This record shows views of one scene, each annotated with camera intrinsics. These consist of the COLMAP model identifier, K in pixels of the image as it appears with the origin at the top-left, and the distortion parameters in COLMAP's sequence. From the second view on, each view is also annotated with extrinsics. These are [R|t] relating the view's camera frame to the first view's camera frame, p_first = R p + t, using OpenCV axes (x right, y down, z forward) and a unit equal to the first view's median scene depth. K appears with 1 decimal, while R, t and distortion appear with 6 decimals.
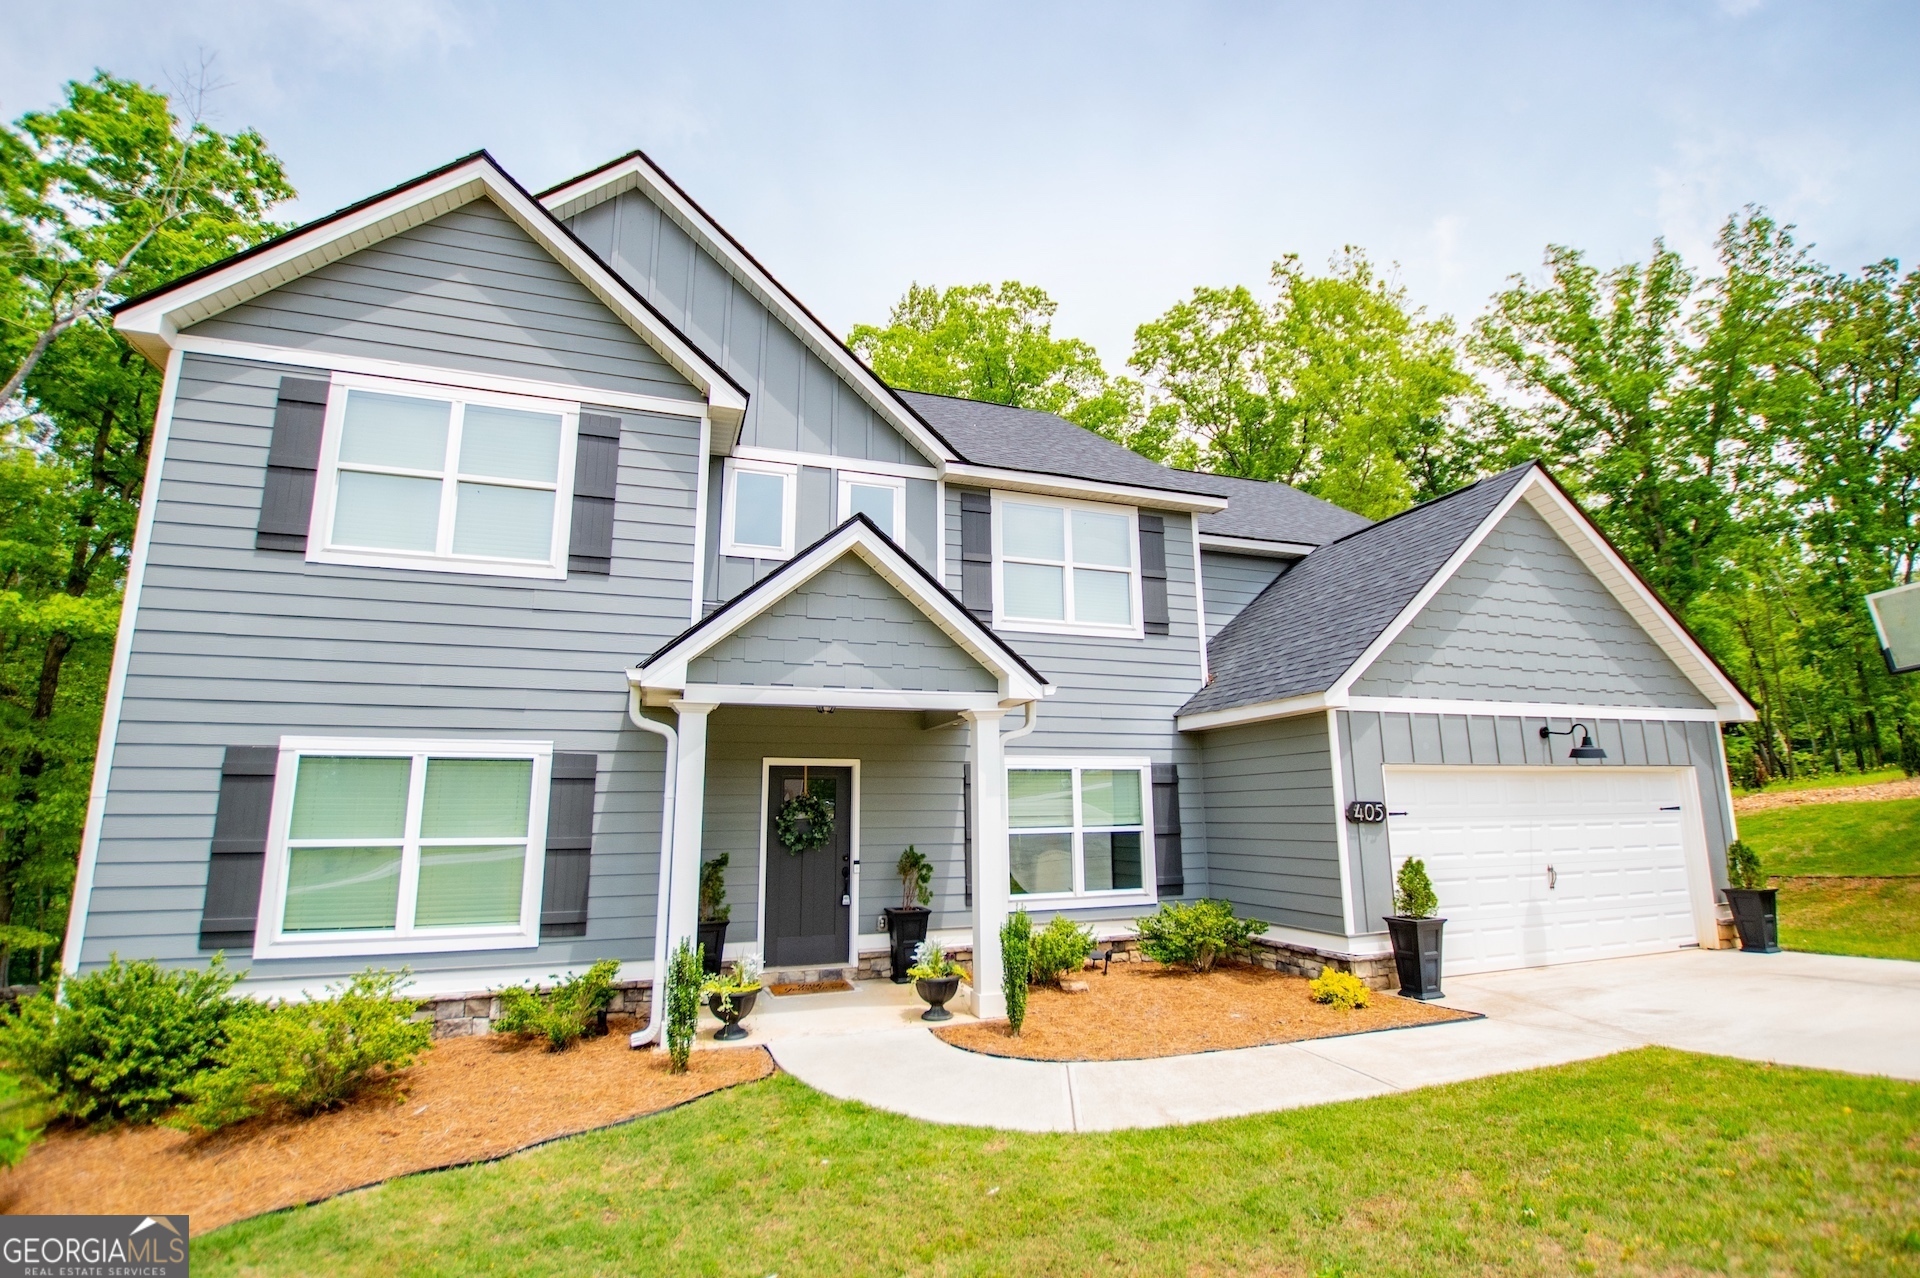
lens RADIAL K [[887.7, 0, 960.0], [0, 887.7, 639.0], [0, 0, 1]] dist [-0.025395, -0.000258]
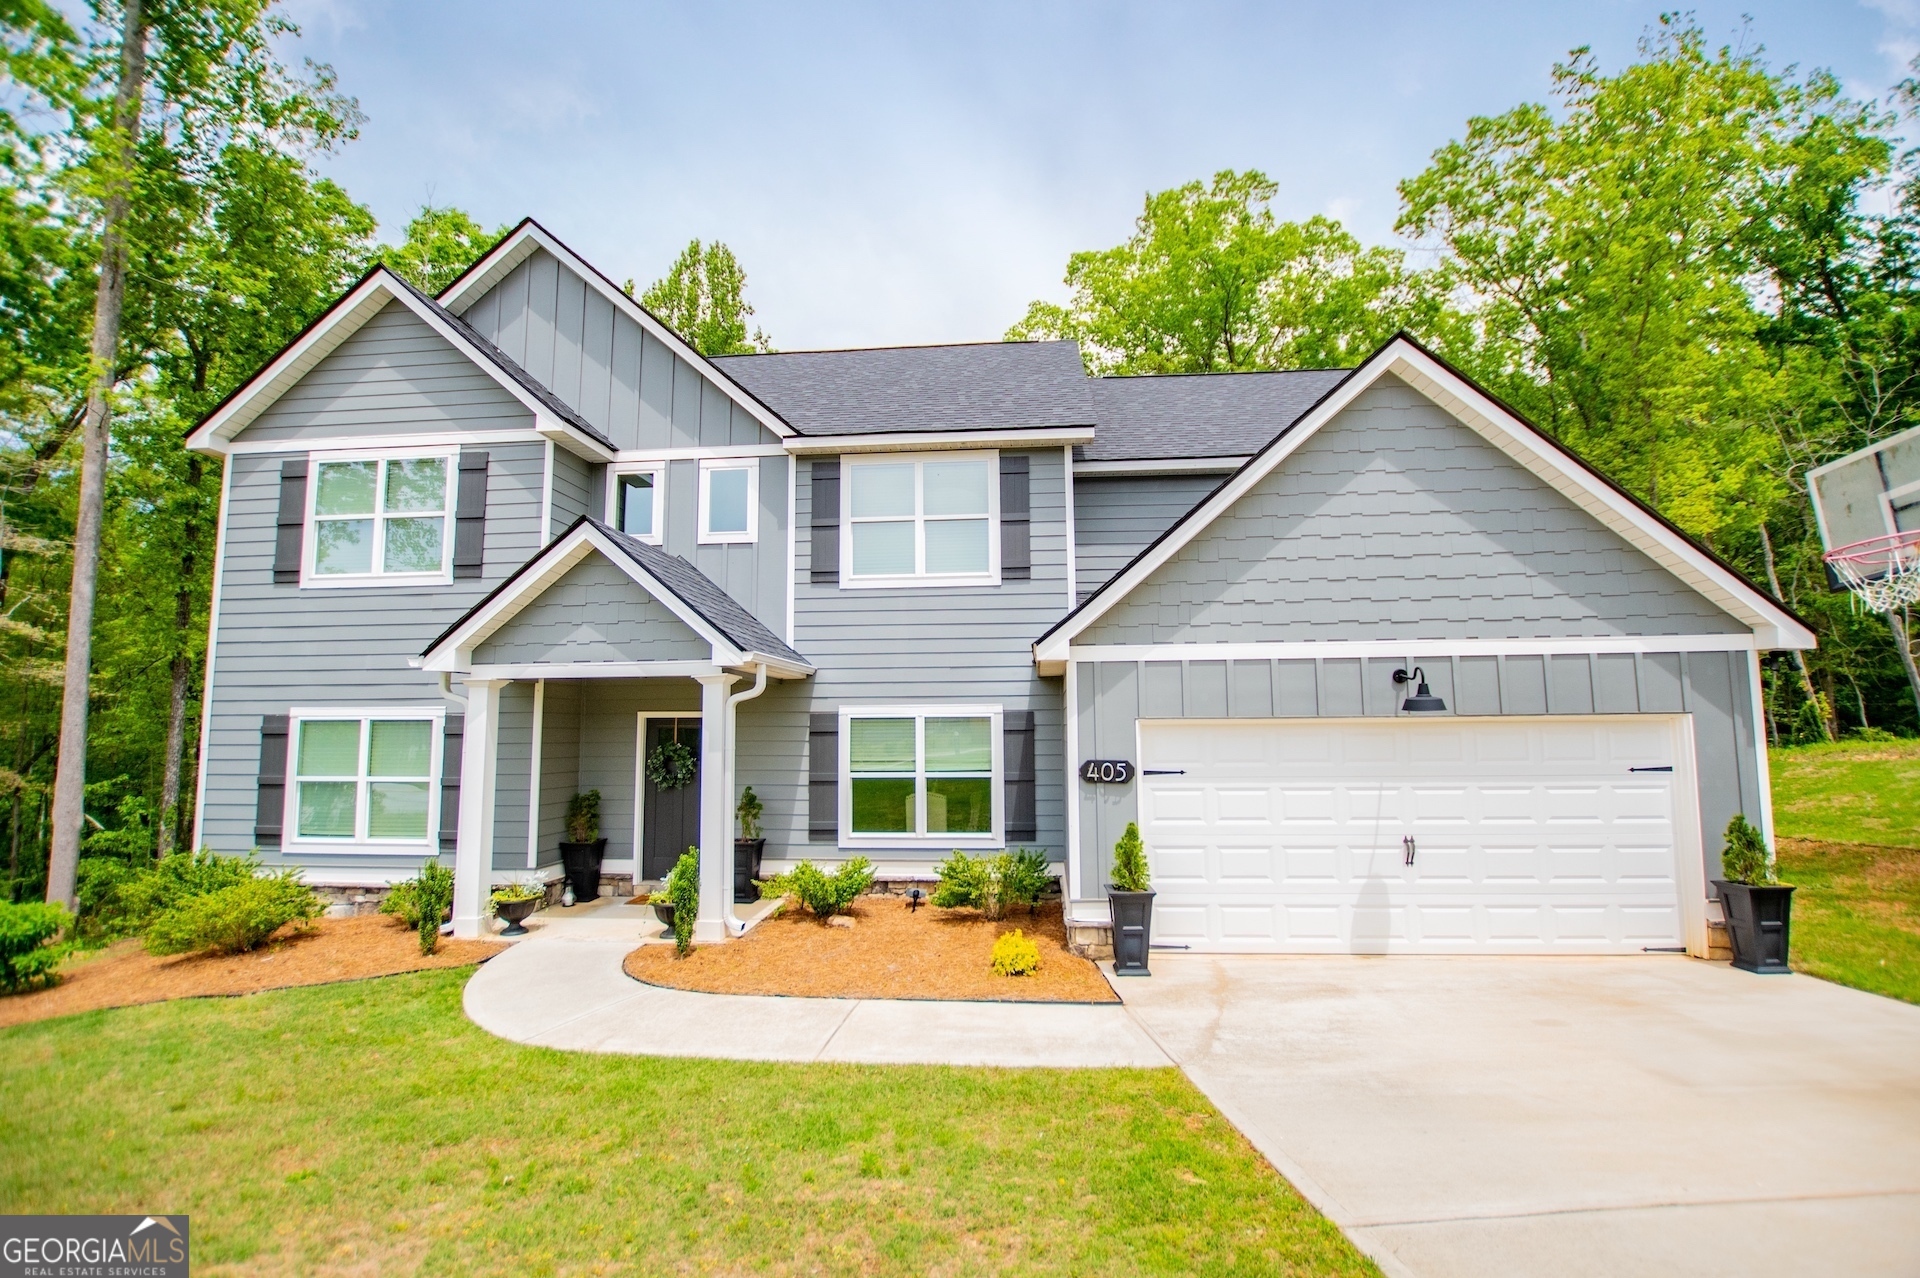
lens RADIAL K [[845.3, 0, 960.0], [0, 845.3, 639.0], [0, 0, 1]] dist [-0.026435, 0.000576]
pose [[0.909642, -0.038539, -0.413603, 0.606447], [0.078366, 0.993729, 0.079757, -0.021192], [0.407935, -0.104962, 0.906957, 0.130860]]
